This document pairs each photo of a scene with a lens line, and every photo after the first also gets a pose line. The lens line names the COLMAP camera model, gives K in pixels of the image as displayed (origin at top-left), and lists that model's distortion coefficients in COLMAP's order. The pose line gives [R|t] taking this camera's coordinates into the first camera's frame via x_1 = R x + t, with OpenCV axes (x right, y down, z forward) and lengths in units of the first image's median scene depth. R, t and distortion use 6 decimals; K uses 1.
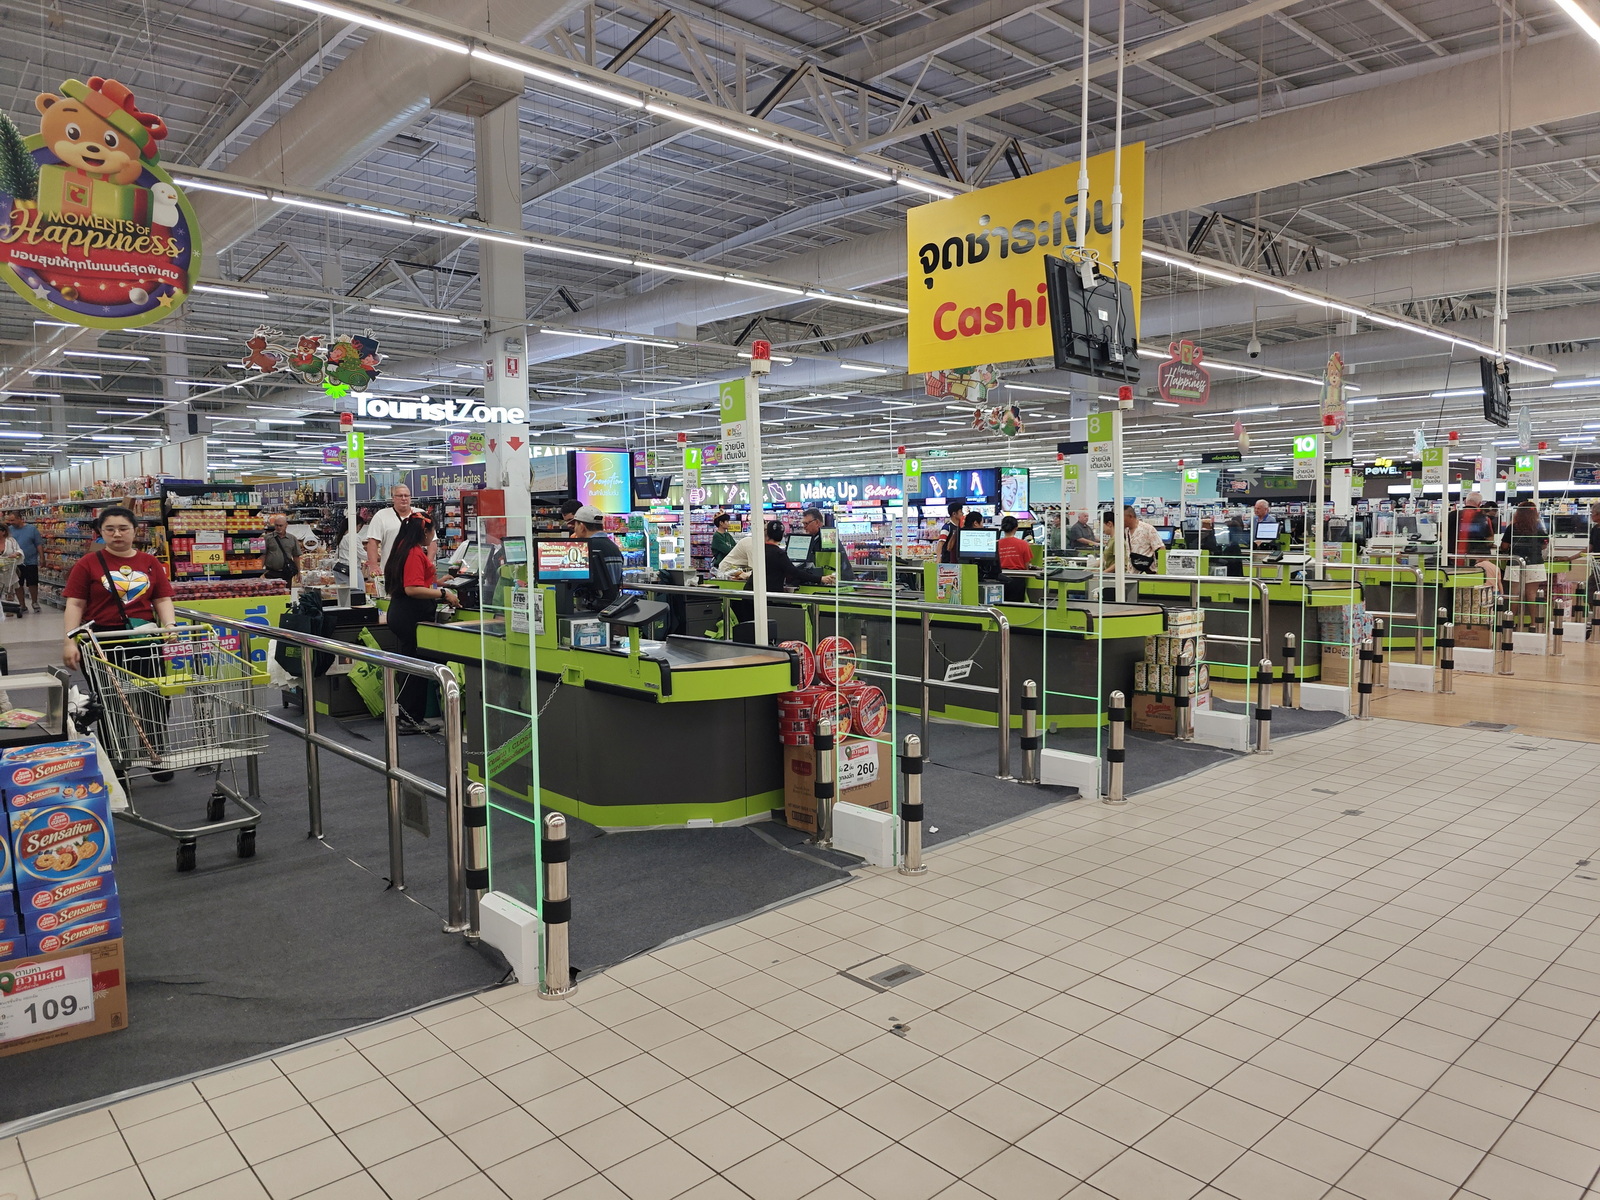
lens RADIAL K [[1081.0, 0, 797.1], [0, 1081.0, 597.3], [0, 0, 1]] dist [0.027905, 0.001283]
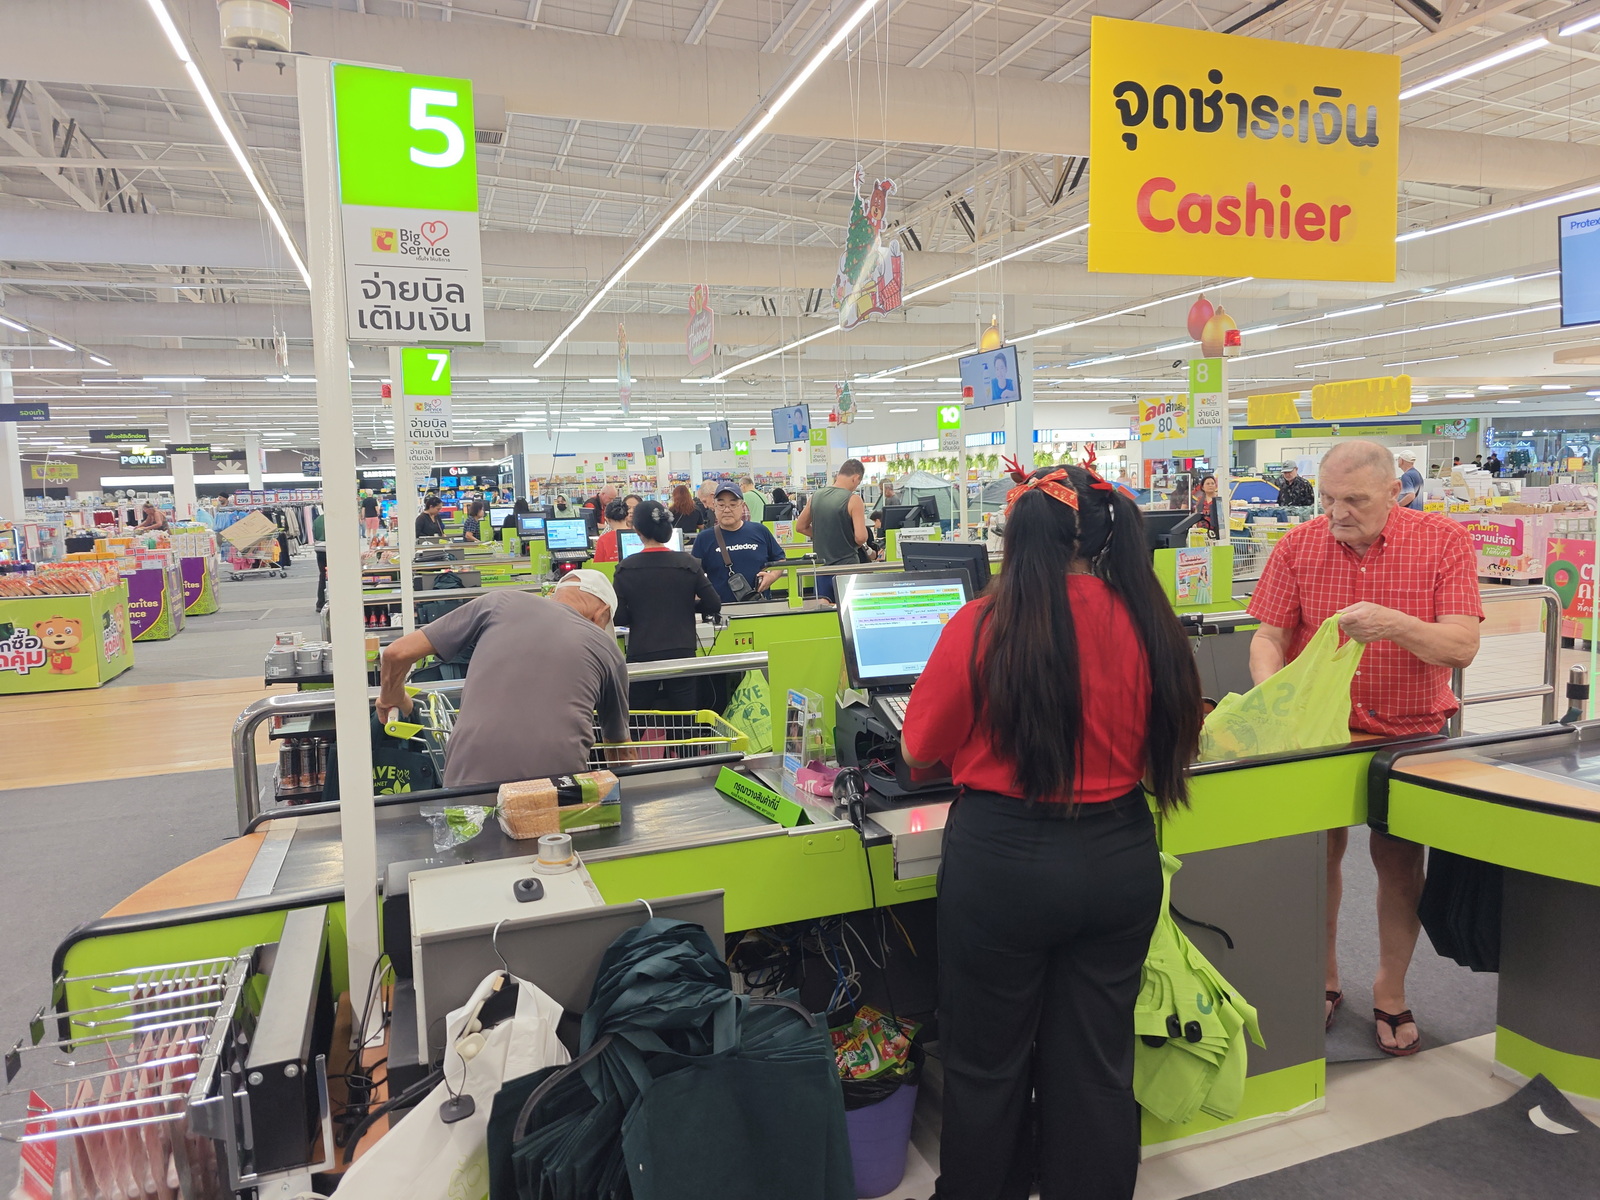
lens RADIAL K [[1081.0, 0, 797.8], [0, 1081.0, 599.4], [0, 0, 1]] dist [0.027905, 0.001283]
pose [[0.392840, -0.102085, 0.913923, -0.625675], [0.096767, 0.992891, 0.069311, -0.072494], [-0.914502, 0.061209, 0.399925, 0.949863]]
